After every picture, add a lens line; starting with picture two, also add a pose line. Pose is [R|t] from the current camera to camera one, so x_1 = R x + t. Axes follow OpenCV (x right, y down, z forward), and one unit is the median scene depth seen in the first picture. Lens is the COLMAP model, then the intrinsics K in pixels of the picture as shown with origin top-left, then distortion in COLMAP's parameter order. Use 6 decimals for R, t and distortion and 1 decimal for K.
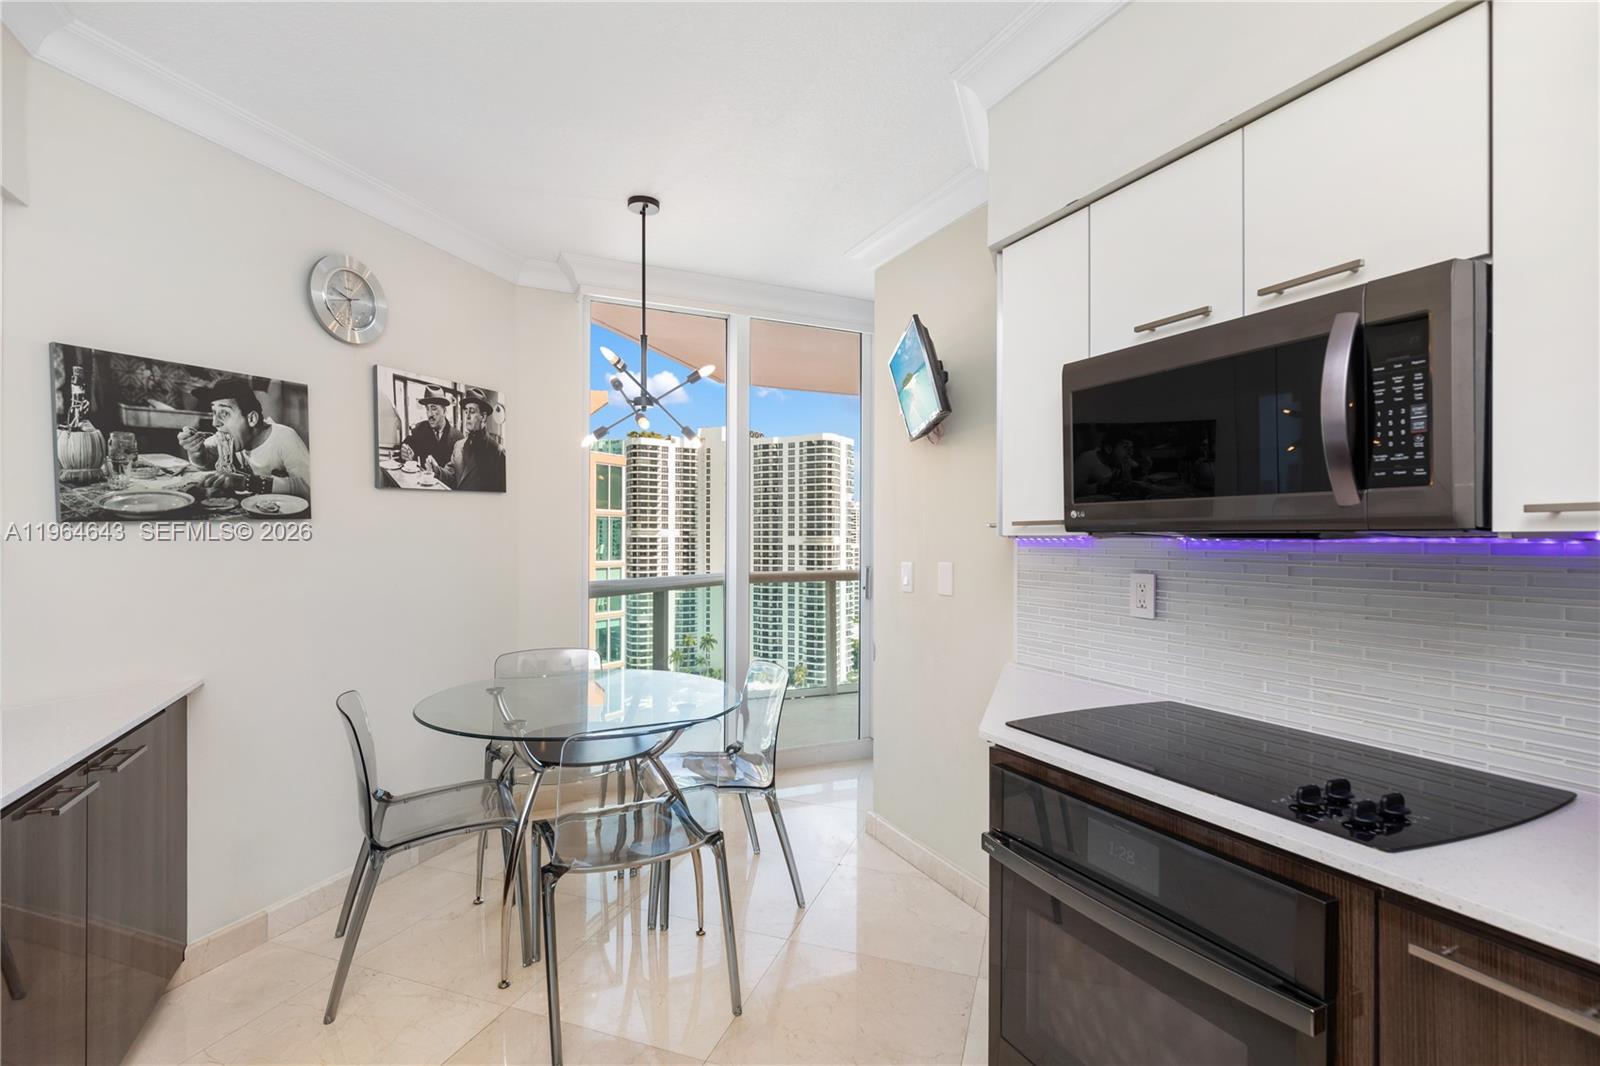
lens RADIAL K [[758.2, 0, 804.0], [0, 758.2, 534.2], [0, 0, 1]] dist [-0.002854, -0.000231]
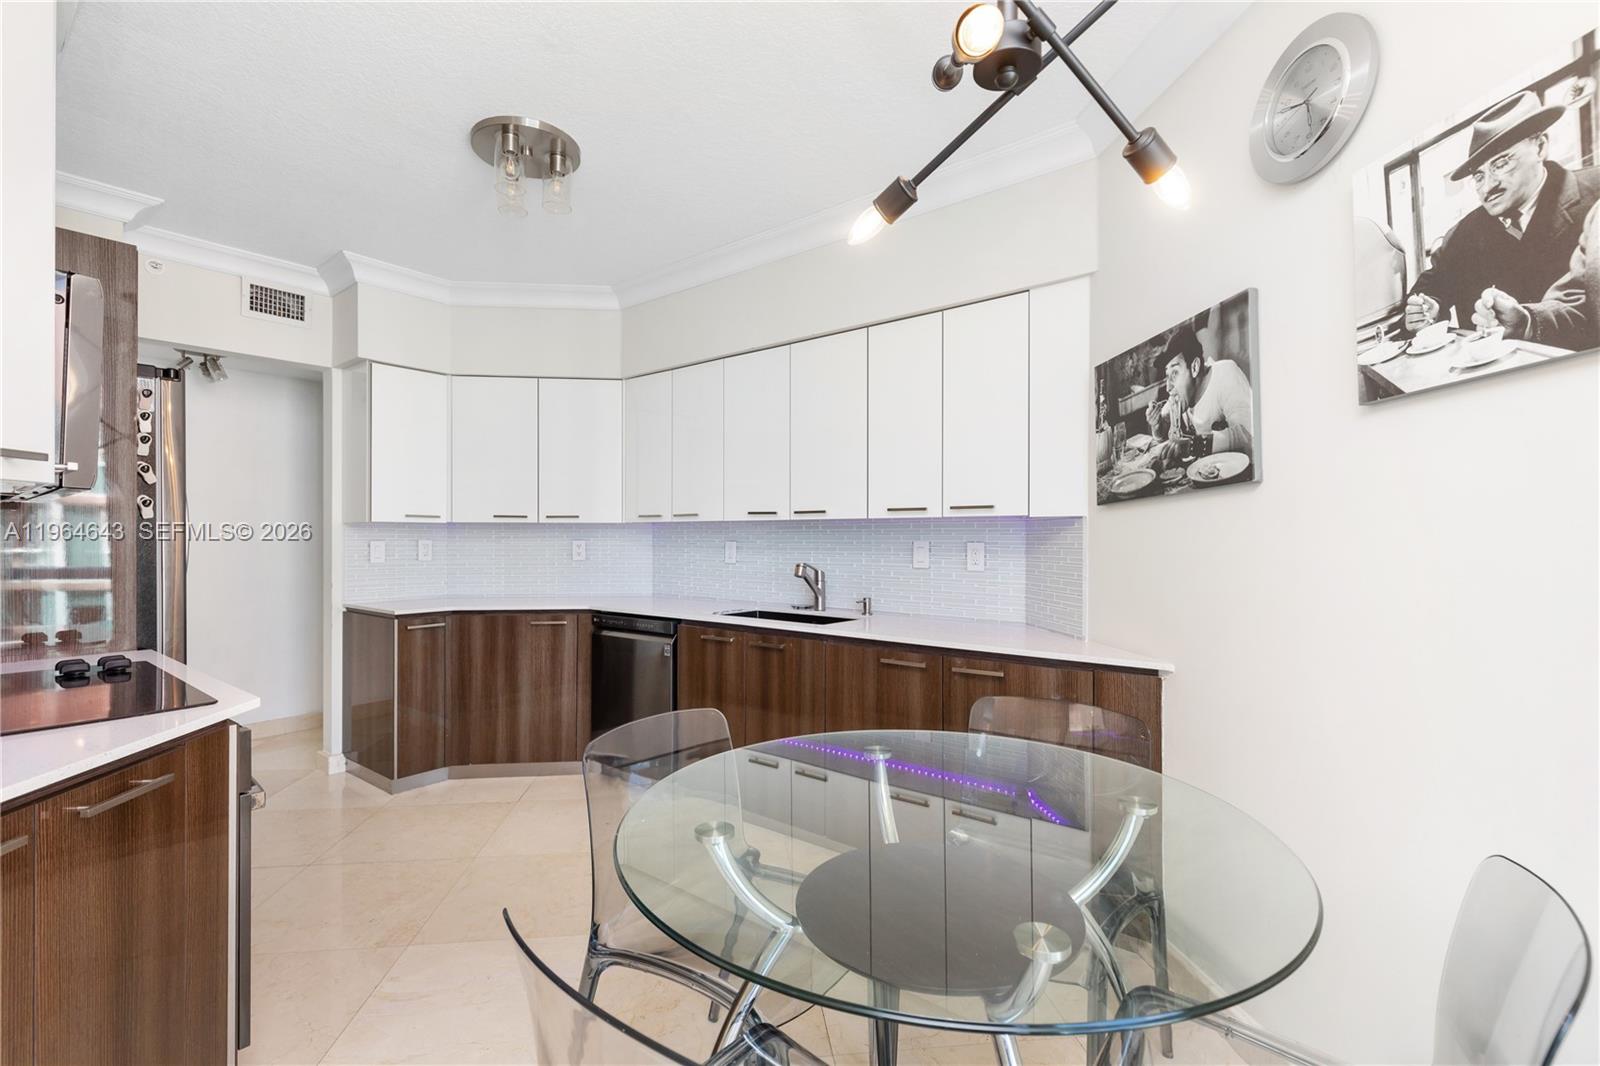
lens RADIAL K [[723.9, 0, 800.4], [0, 723.9, 536.9], [0, 0, 1]] dist [-0.013885, -0.000009]
pose [[-0.908906, -0.003822, -0.416984, -0.010622], [-0.001353, 0.999980, -0.006217, 0.029497], [0.416999, -0.005086, -0.908893, 1.221027]]
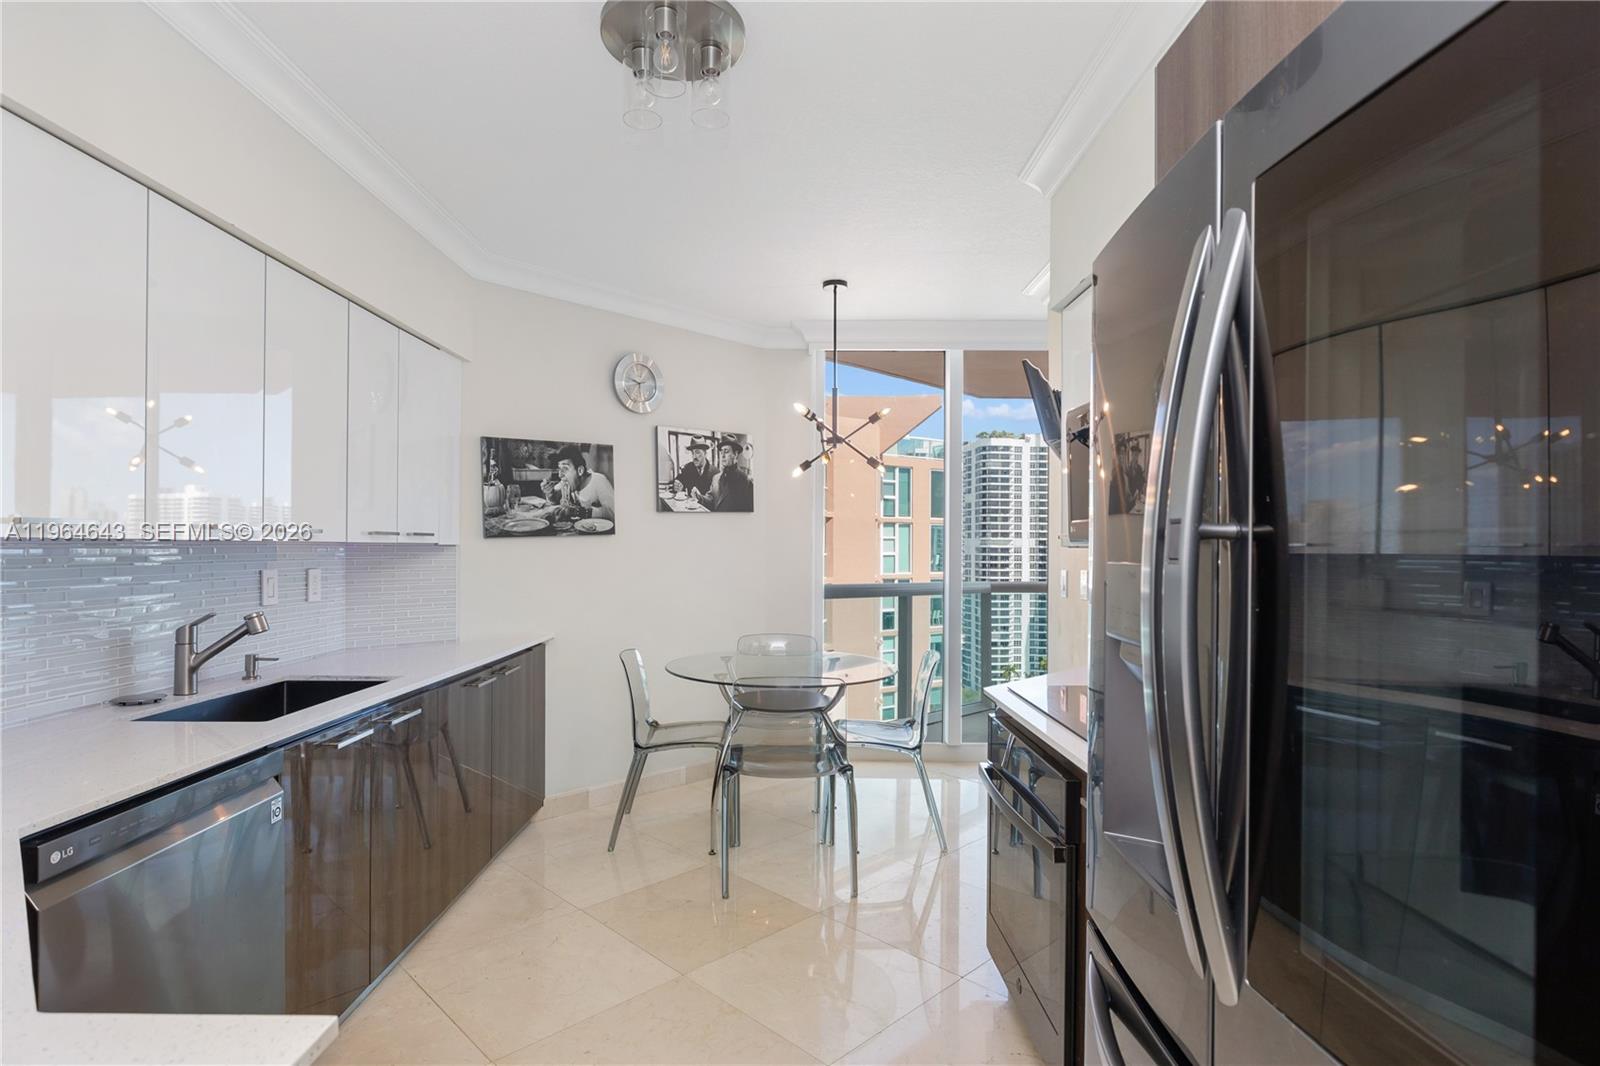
lens RADIAL K [[829.8, 0, 797.8], [0, 829.8, 538.7], [0, 0, 1]] dist [-0.003488, -0.000447]
pose [[0.903711, -0.002571, -0.428135, 0.324229], [-0.000149, 0.999980, -0.006320, -0.001220], [0.428143, 0.005776, 0.903692, -0.280291]]
